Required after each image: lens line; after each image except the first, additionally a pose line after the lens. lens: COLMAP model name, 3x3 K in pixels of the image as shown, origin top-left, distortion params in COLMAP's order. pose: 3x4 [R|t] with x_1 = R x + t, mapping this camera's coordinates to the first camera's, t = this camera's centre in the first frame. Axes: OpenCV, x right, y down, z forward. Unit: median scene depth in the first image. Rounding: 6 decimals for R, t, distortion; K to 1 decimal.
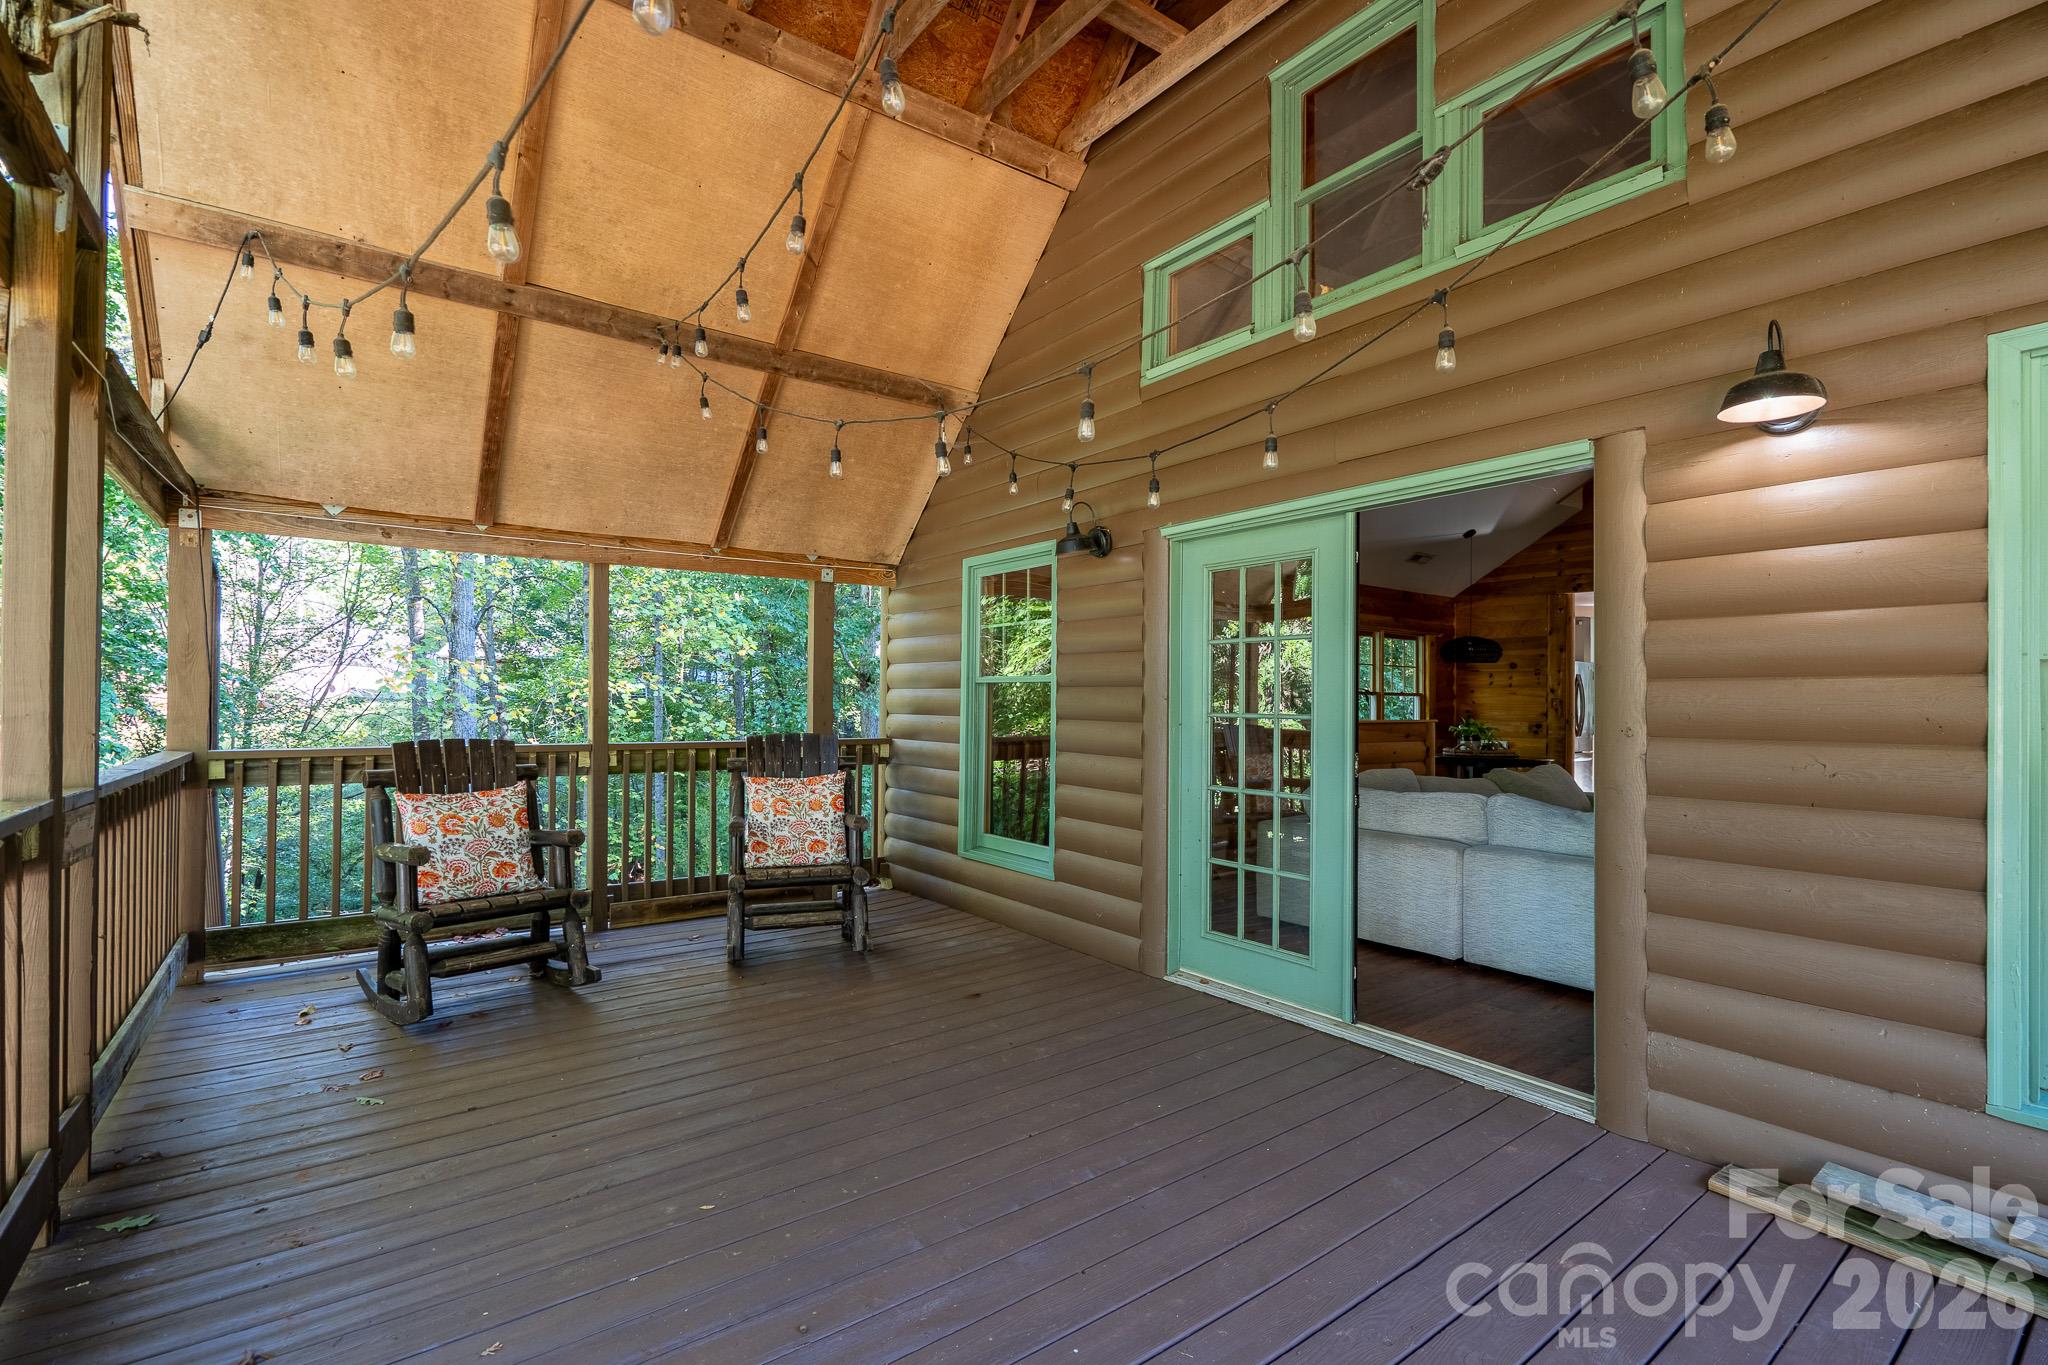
lens RADIAL K [[932.9, 0, 1022.7], [0, 932.9, 692.3], [0, 0, 1]] dist [-0.008654, 0.000192]
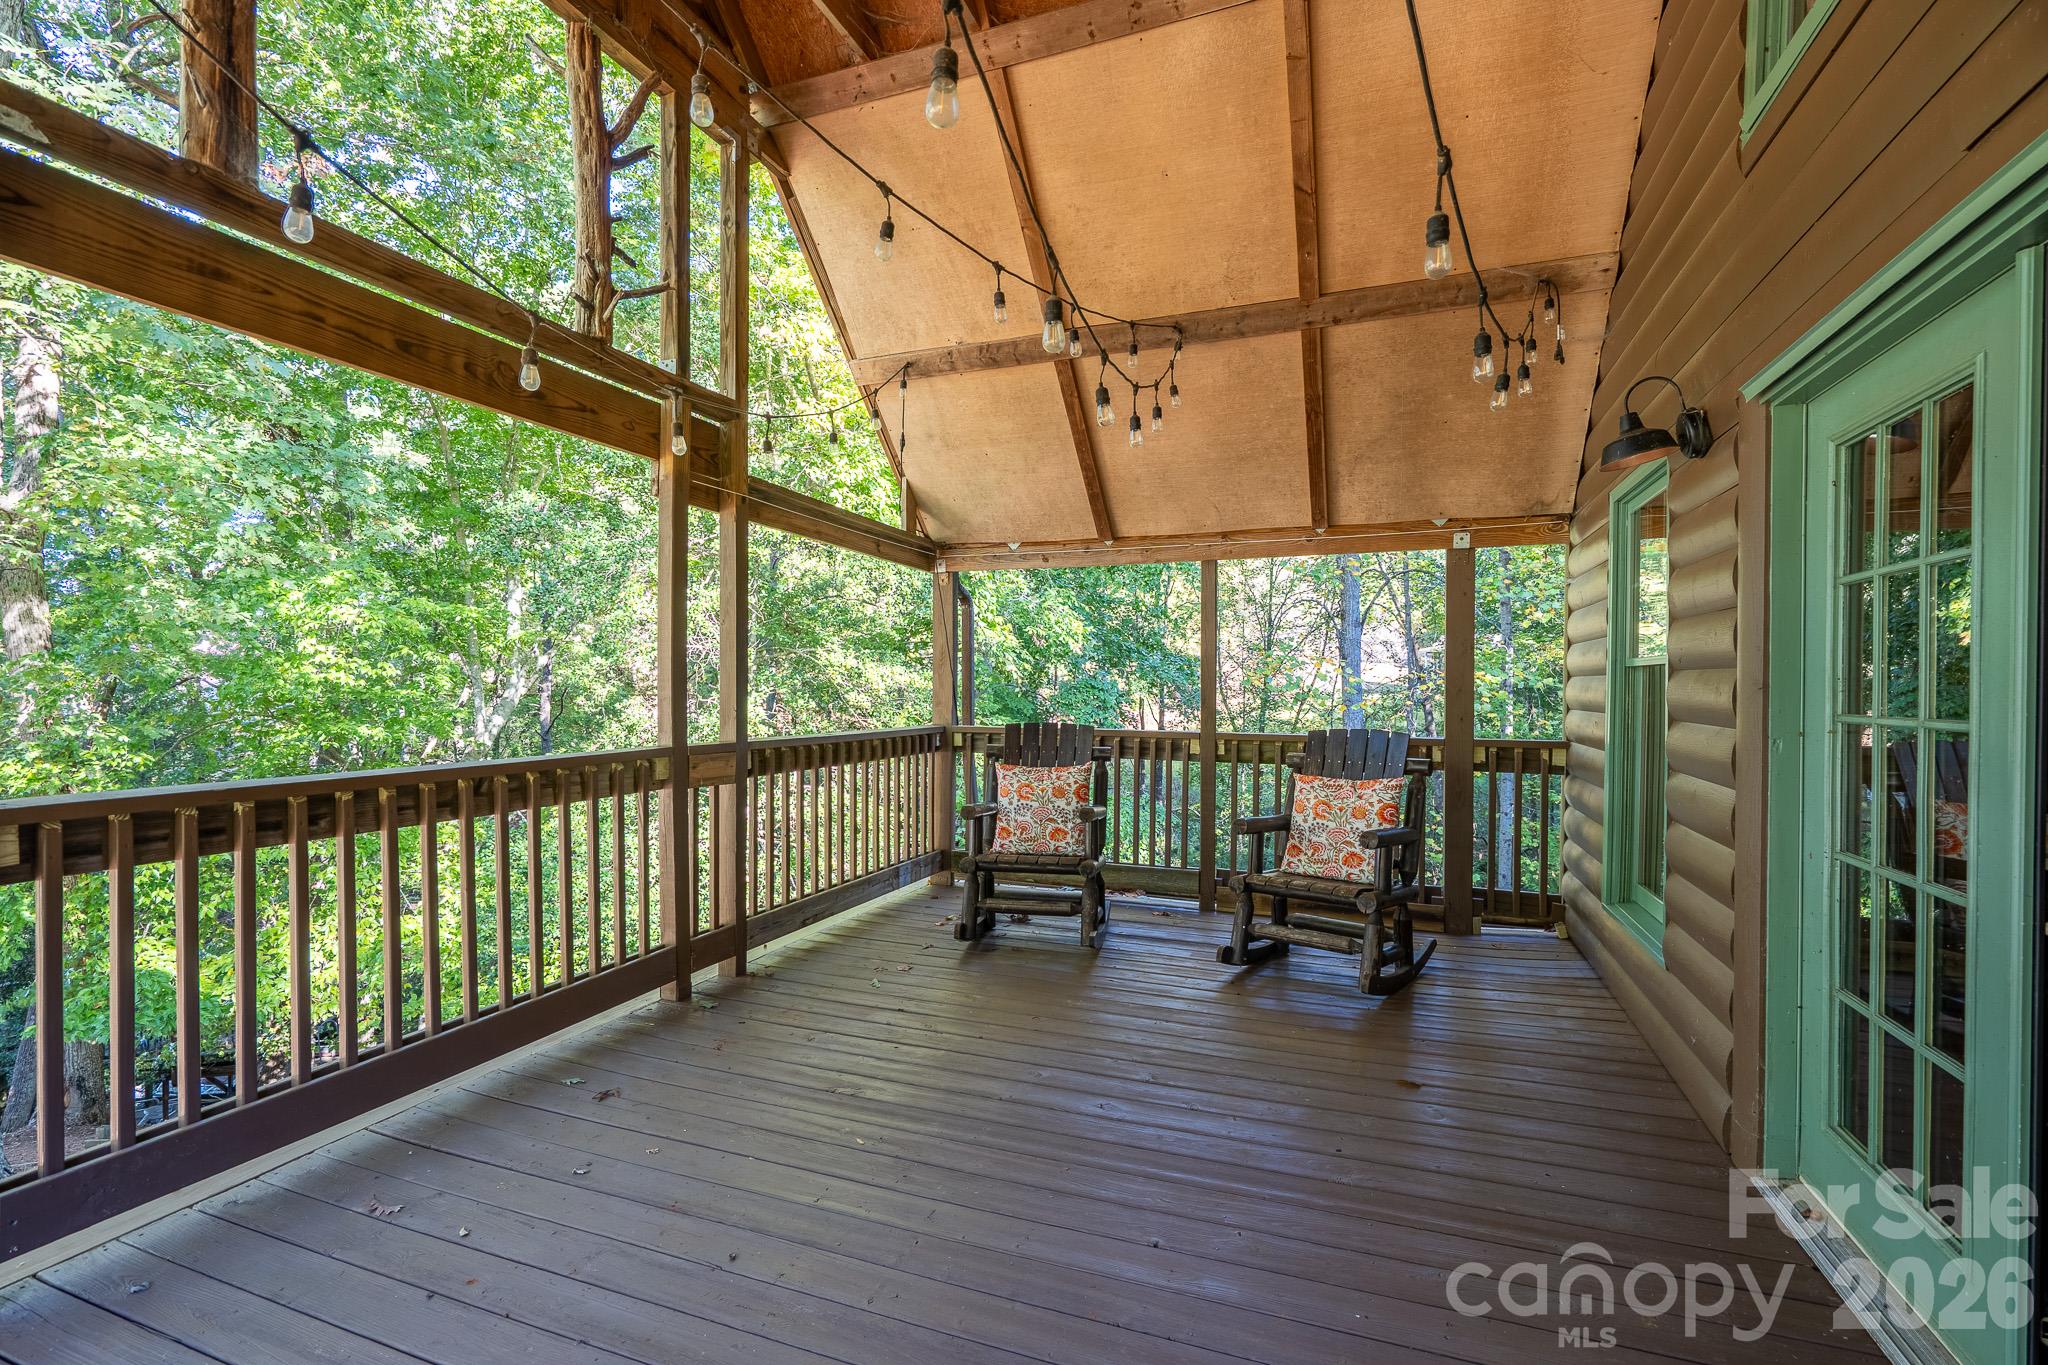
lens RADIAL K [[932.9, 0, 1022.7], [0, 932.9, 692.3], [0, 0, 1]] dist [-0.008654, 0.000192]
pose [[0.523715, 0.001660, -0.851892, 0.359091], [0.005540, 0.999970, 0.005354, 0.003298], [0.851875, -0.007523, 0.523690, 0.292163]]
